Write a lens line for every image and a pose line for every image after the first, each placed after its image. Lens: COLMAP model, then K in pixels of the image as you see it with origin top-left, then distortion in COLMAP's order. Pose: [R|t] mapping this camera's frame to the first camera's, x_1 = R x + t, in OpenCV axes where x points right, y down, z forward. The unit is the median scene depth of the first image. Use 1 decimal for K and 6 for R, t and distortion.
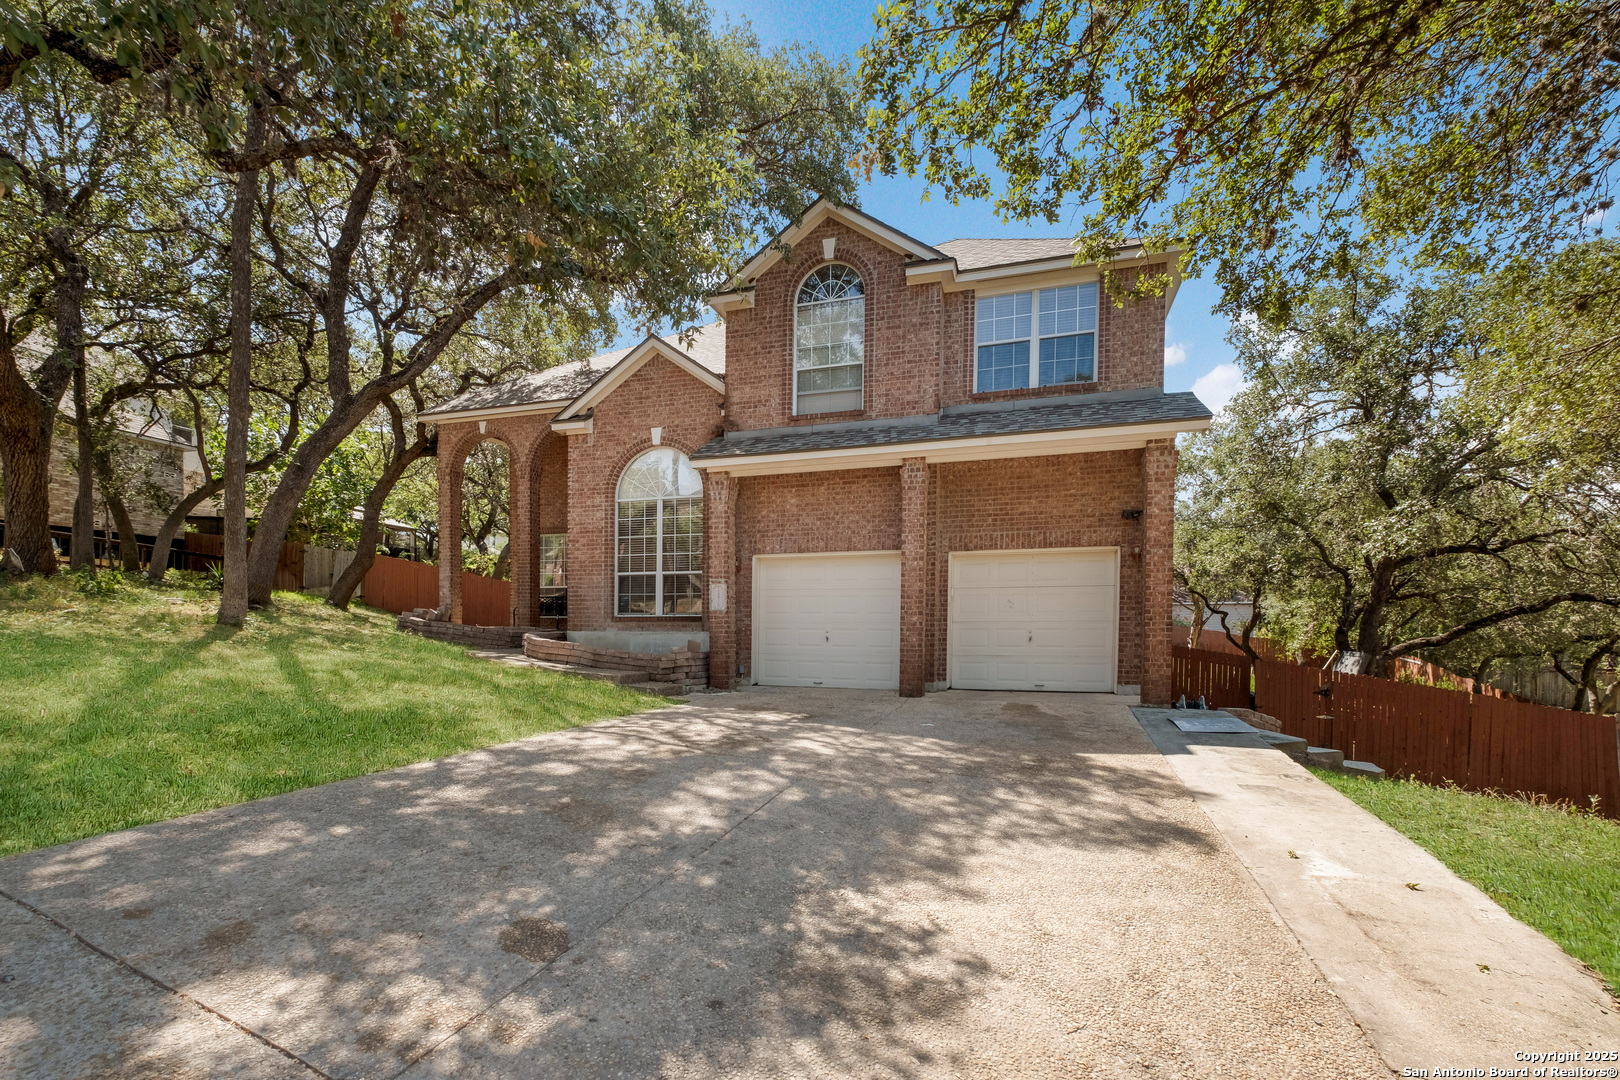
lens RADIAL K [[699.8, 0, 722.6], [0, 699.8, 619.0], [0, 0, 1]] dist [-0.000616, -0.003212]
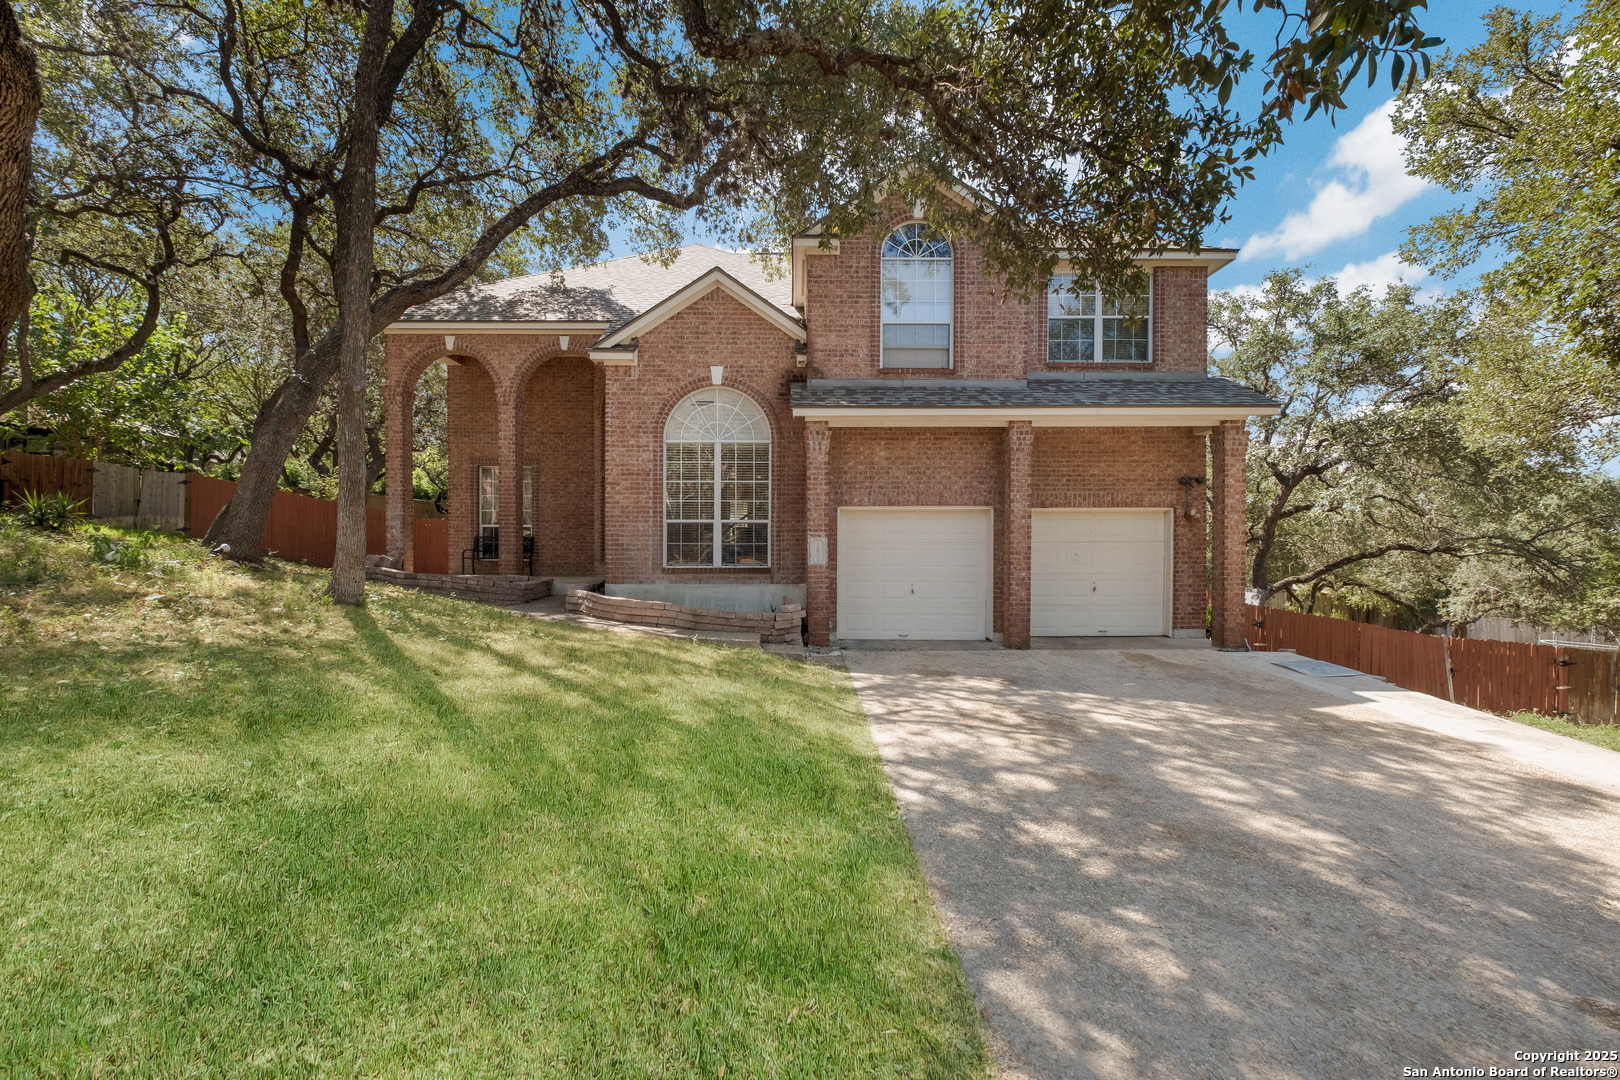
lens RADIAL K [[699.8, 0, 807.3], [0, 699.8, 539.2], [0, 0, 1]] dist [-0.000616, -0.003212]
pose [[0.951550, 0.001915, 0.307489, -0.342931], [0.002109, 0.999916, -0.012753, -0.038824], [-0.307487, 0.012783, 0.951466, 0.096989]]
